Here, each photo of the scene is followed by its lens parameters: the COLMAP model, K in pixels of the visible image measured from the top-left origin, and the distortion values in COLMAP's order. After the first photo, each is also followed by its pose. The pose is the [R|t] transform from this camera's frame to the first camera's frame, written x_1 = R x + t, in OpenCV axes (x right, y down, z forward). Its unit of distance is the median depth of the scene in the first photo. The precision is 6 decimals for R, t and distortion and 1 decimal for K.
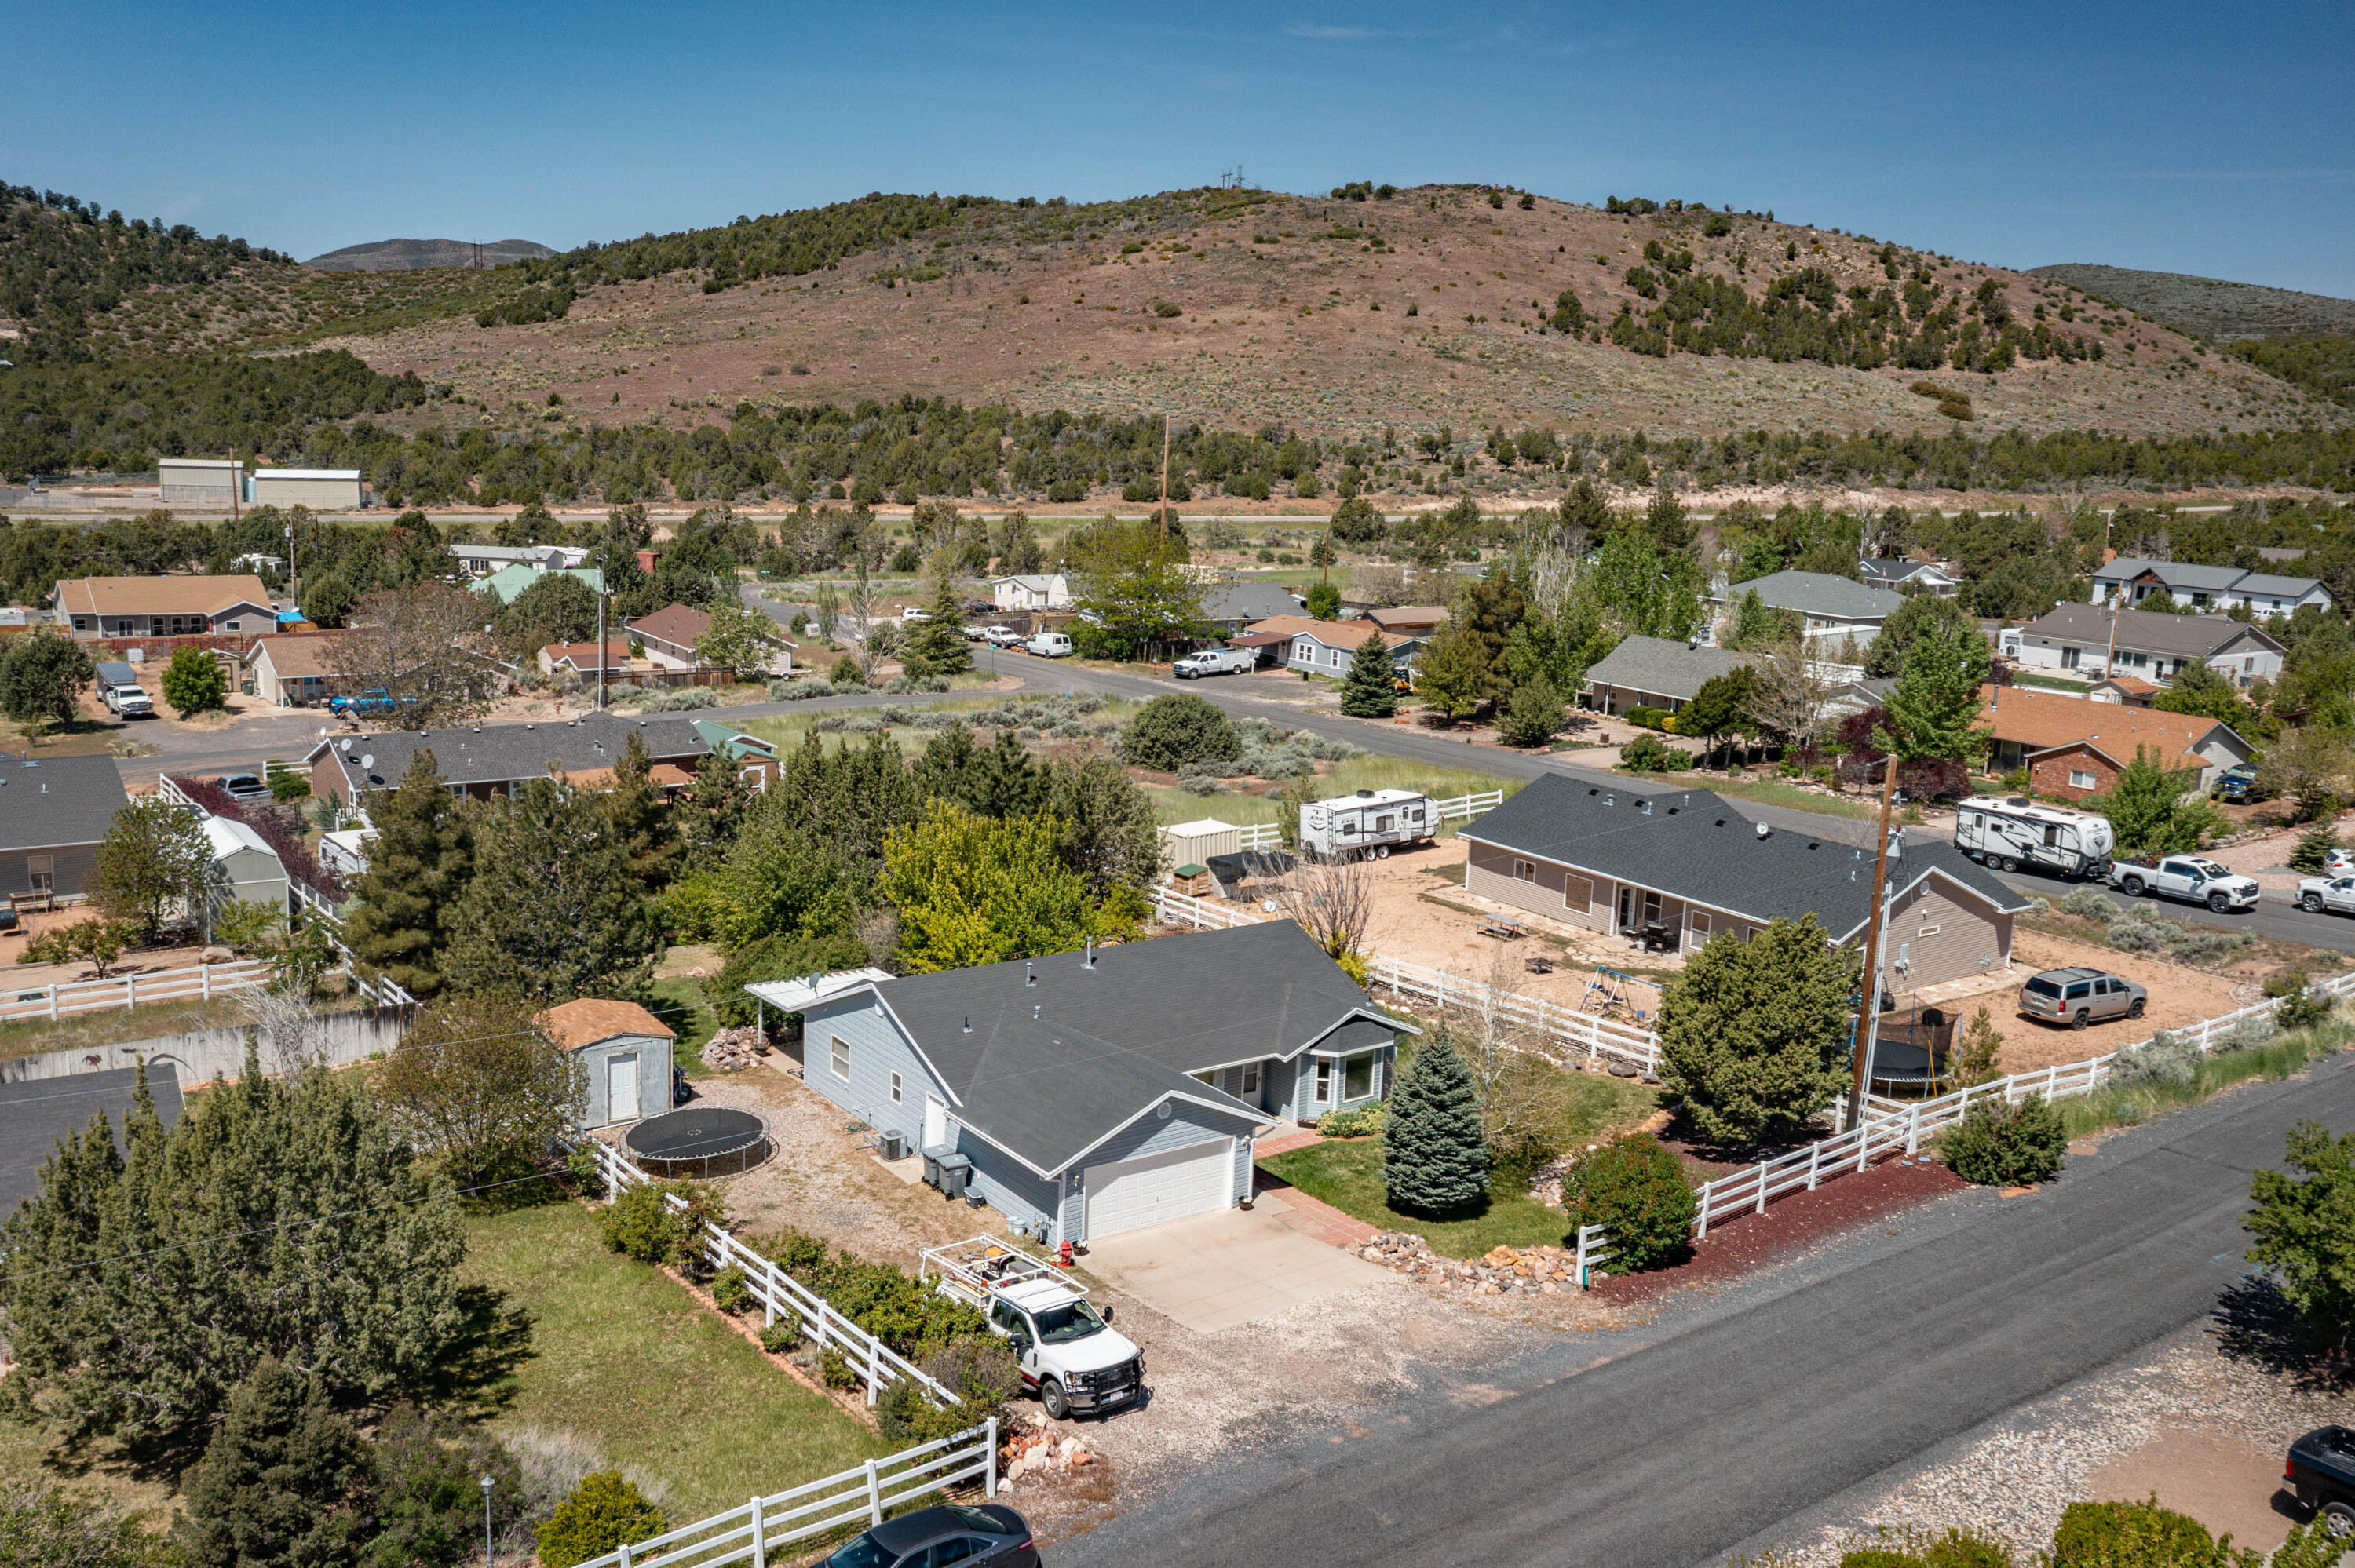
lens RADIAL K [[2011.3, 0, 1179.0], [0, 2011.3, 760.6], [0, 0, 1]] dist [-0.016413, 0.009048]
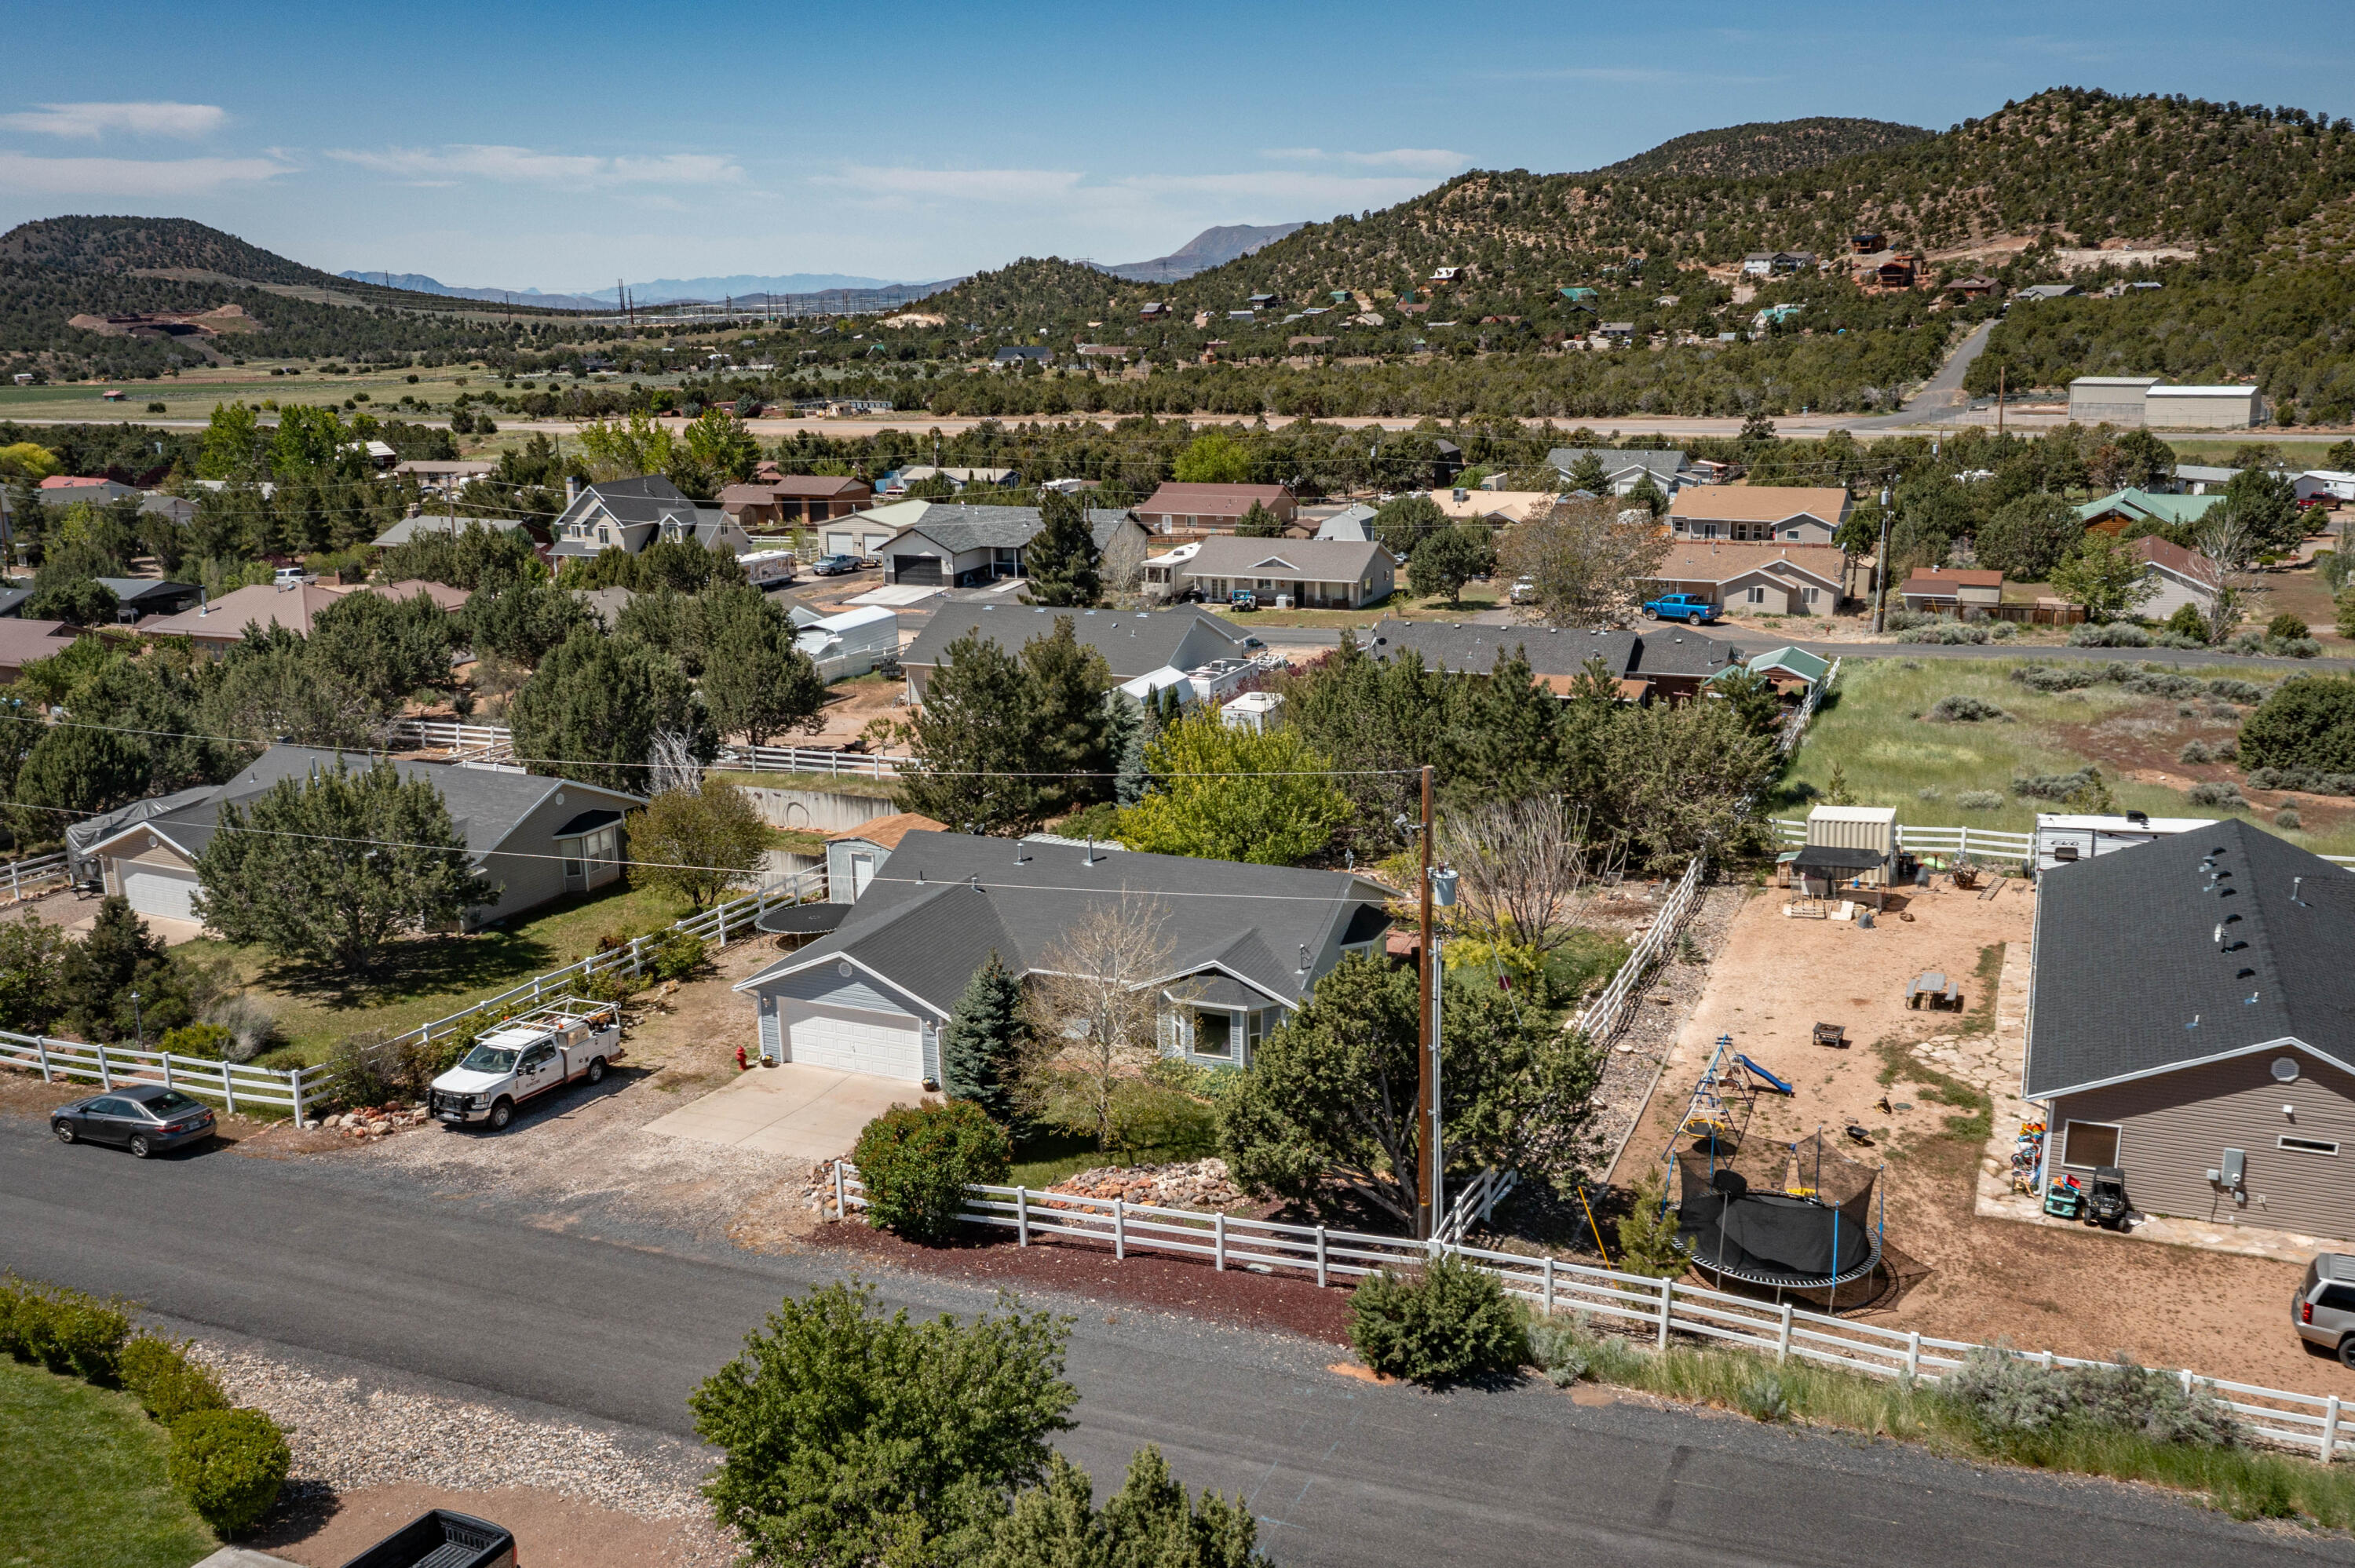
lens RADIAL K [[2011.3, 0, 1179.0], [0, 2011.3, 760.6], [0, 0, 1]] dist [-0.016413, 0.009048]
pose [[0.494276, 0.146908, -0.856802, 0.382131], [-0.112537, 0.988137, 0.104505, -0.028719], [0.861990, 0.044767, 0.504945, 0.220469]]
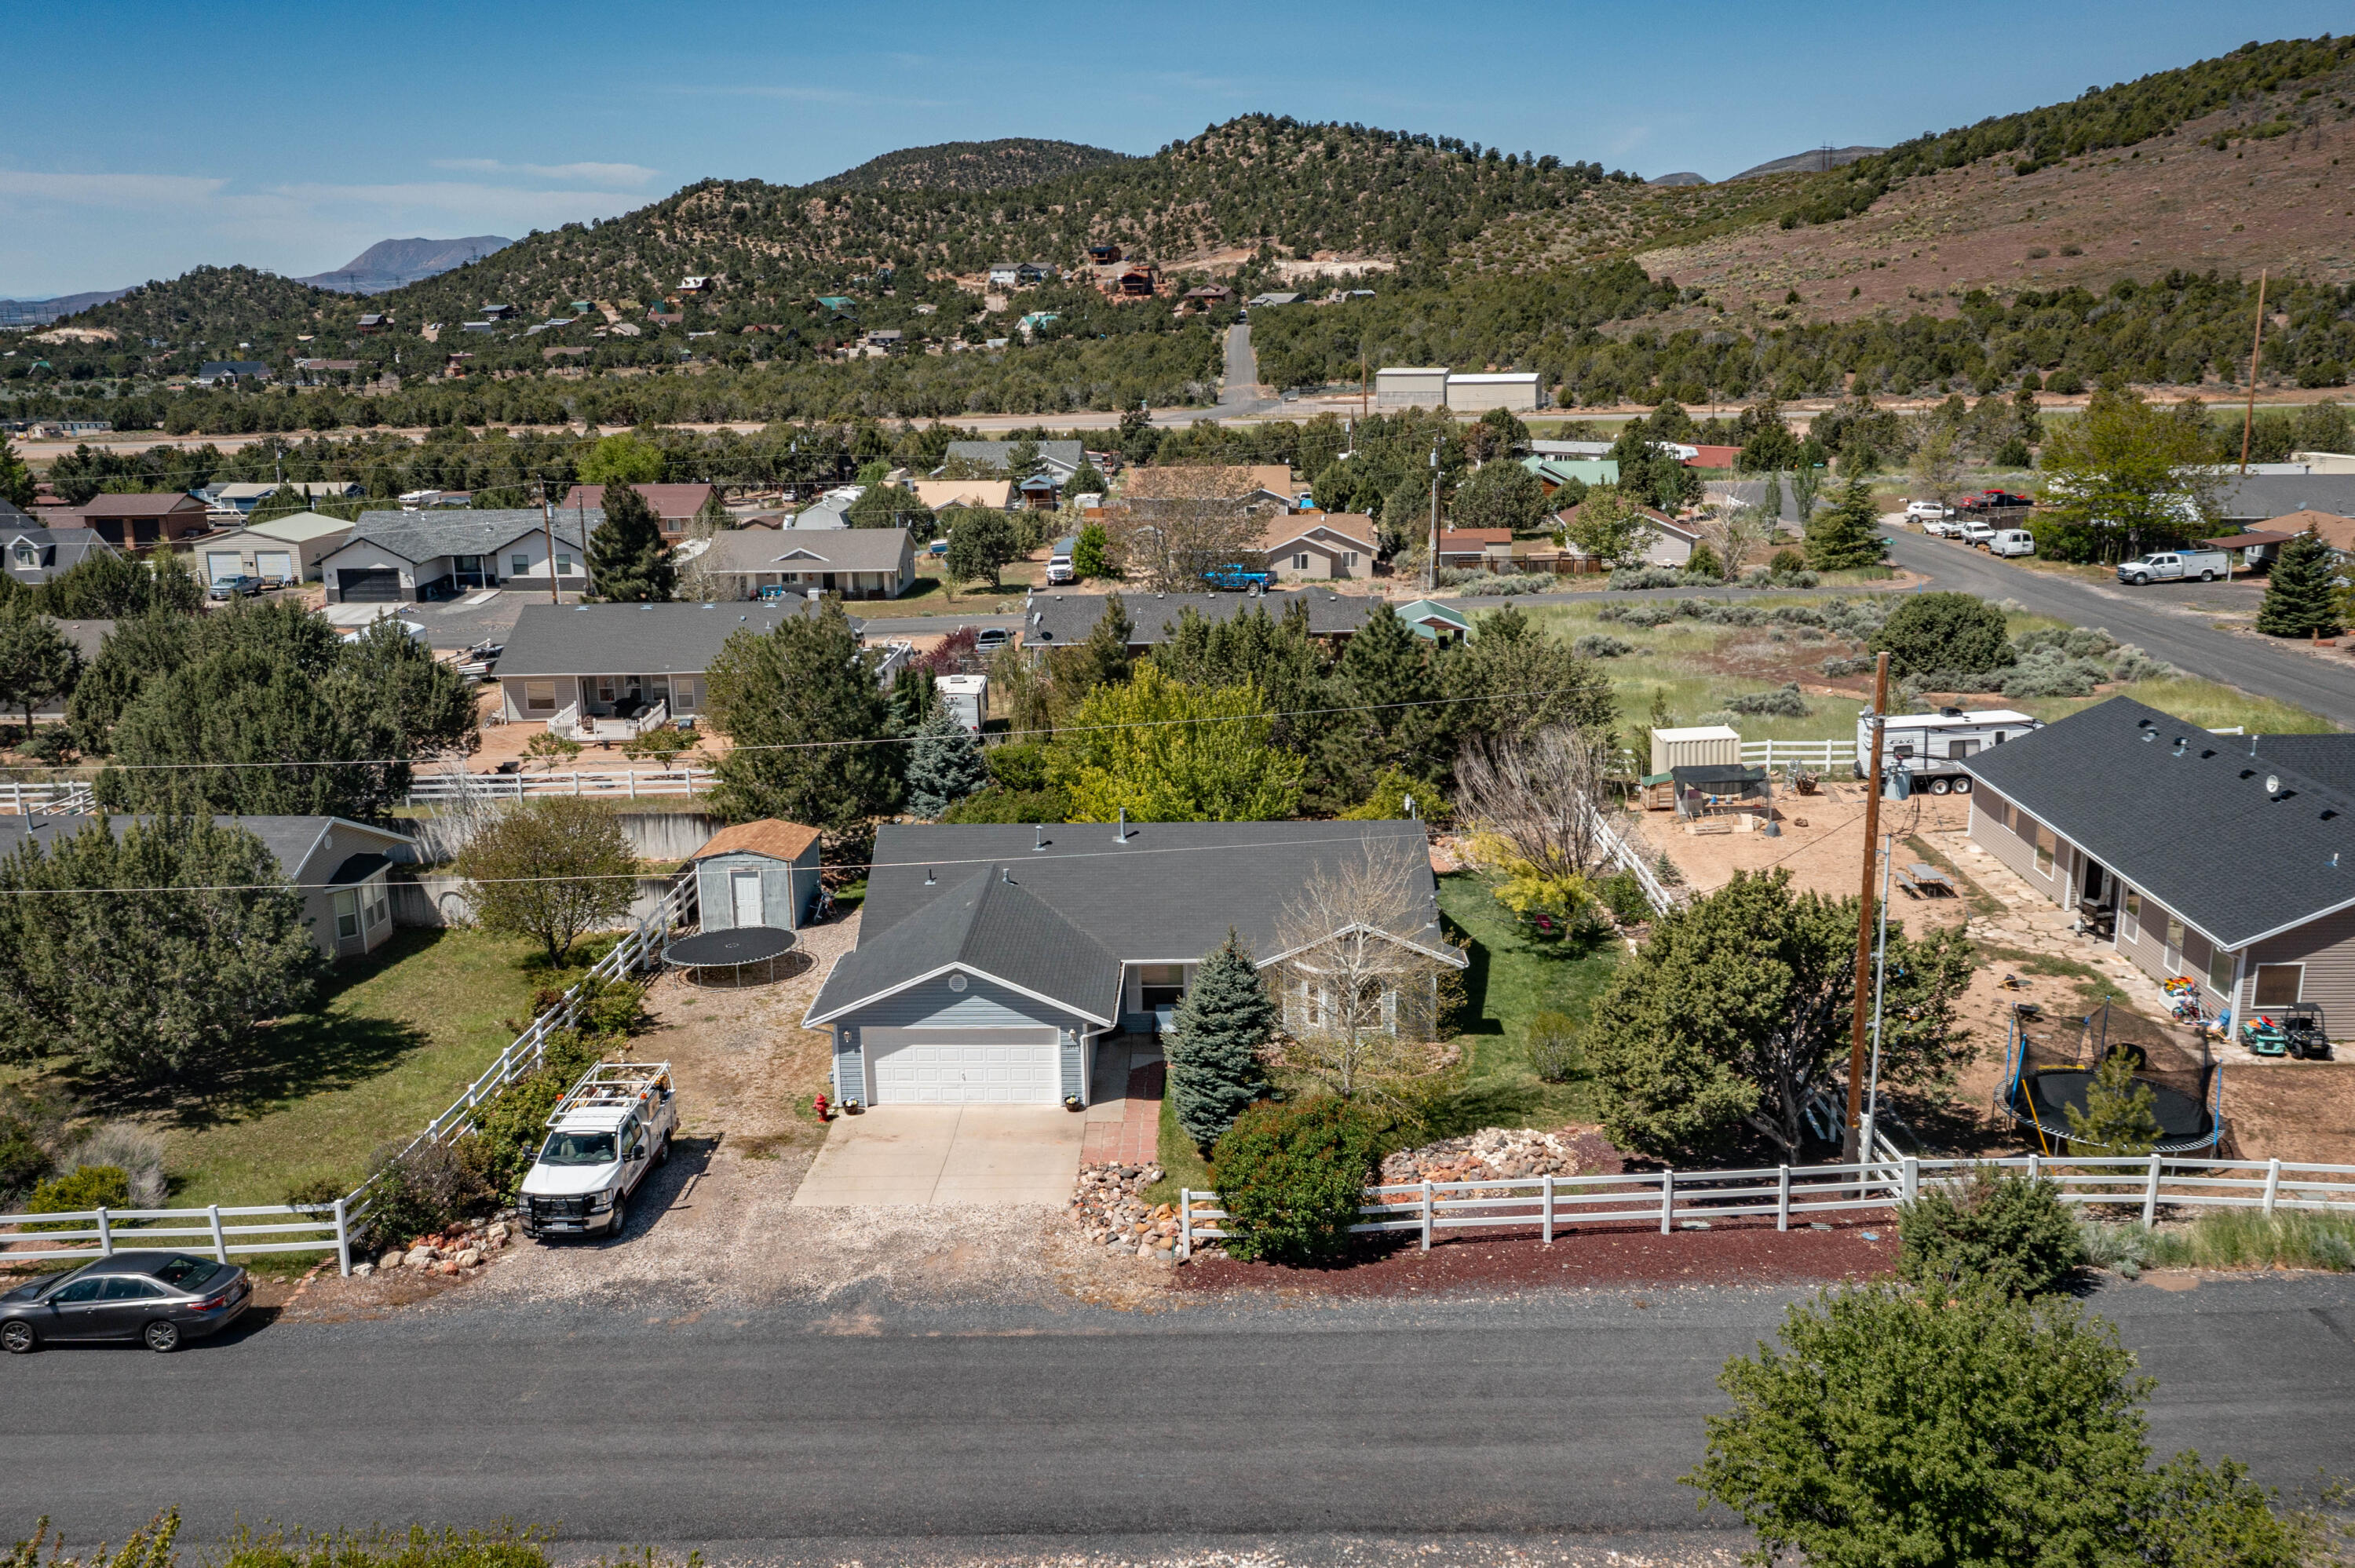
lens RADIAL K [[2011.3, 0, 1179.0], [0, 2011.3, 760.6], [0, 0, 1]] dist [-0.016413, 0.009048]
pose [[0.783658, 0.085740, -0.615247, 0.240413], [-0.058740, 0.996219, 0.064013, 0.001973], [0.618409, -0.014024, 0.785732, 0.122453]]
